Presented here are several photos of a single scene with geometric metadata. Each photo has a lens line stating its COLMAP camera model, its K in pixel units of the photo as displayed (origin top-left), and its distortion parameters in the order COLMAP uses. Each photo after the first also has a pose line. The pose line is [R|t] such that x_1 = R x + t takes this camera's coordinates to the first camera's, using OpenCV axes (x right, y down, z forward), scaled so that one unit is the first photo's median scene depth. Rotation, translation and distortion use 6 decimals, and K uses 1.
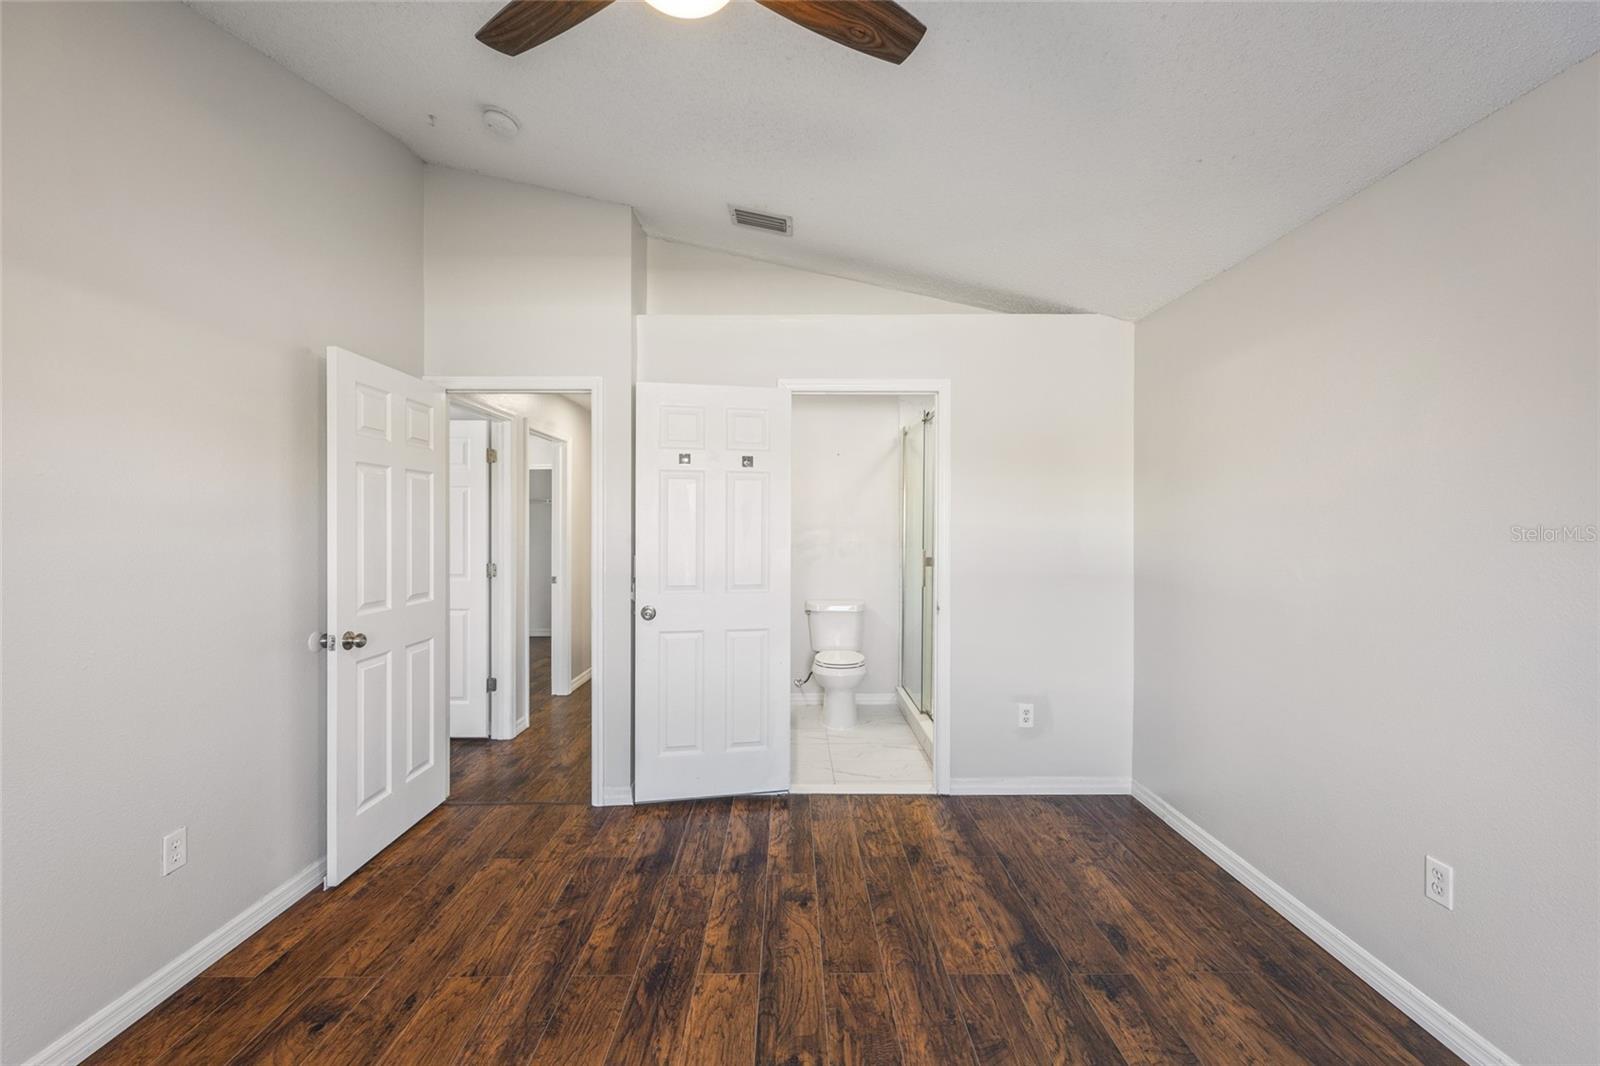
lens RADIAL K [[642.7, 0, 795.4], [0, 642.7, 528.2], [0, 0, 1]] dist [-0.002894, 0.000717]
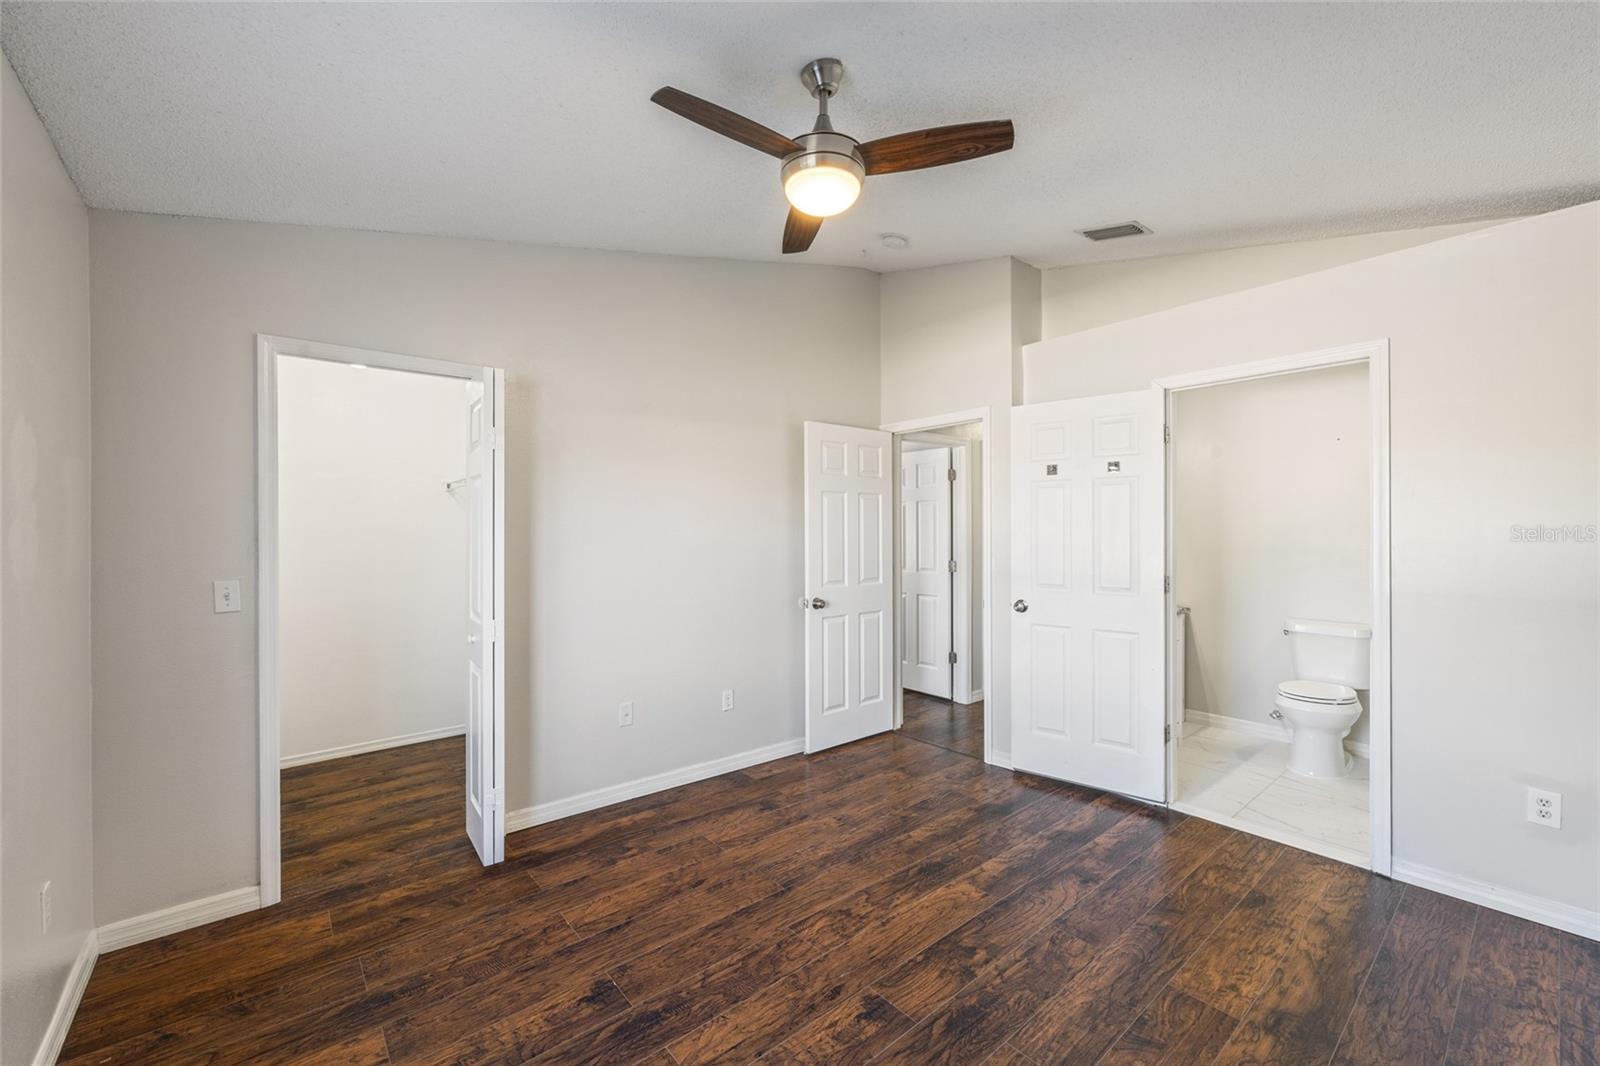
lens RADIAL K [[642.7, 0, 794.6], [0, 642.7, 534.9], [0, 0, 1]] dist [-0.002894, 0.000717]
pose [[0.630704, 0.000047, -0.776024, 0.527322], [0.001874, 0.999997, 0.001583, 0.002424], [0.776021, -0.002453, 0.630702, -0.052361]]
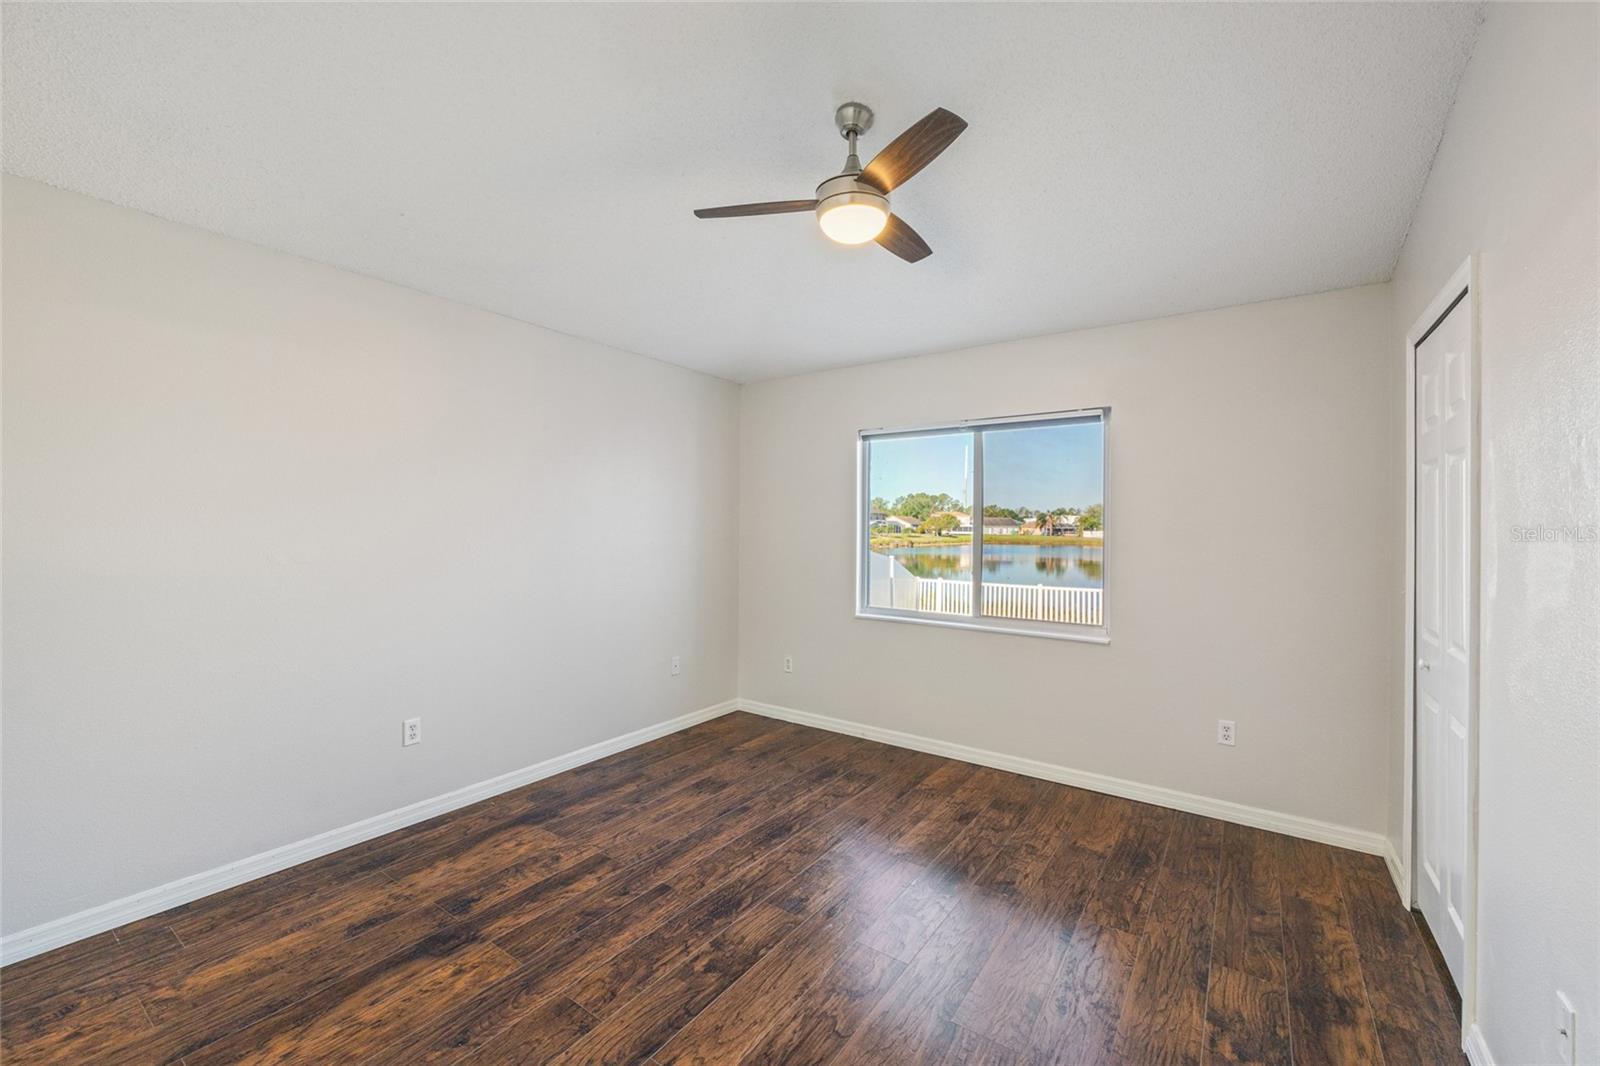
lens RADIAL K [[642.7, 0, 802.4], [0, 642.7, 524.1], [0, 0, 1]] dist [-0.002894, 0.000717]
pose [[-0.817350, -0.011506, 0.576027, -0.567989], [-0.012581, 0.999919, 0.002122, -0.002956], [-0.576005, -0.005512, -0.817428, 1.296010]]
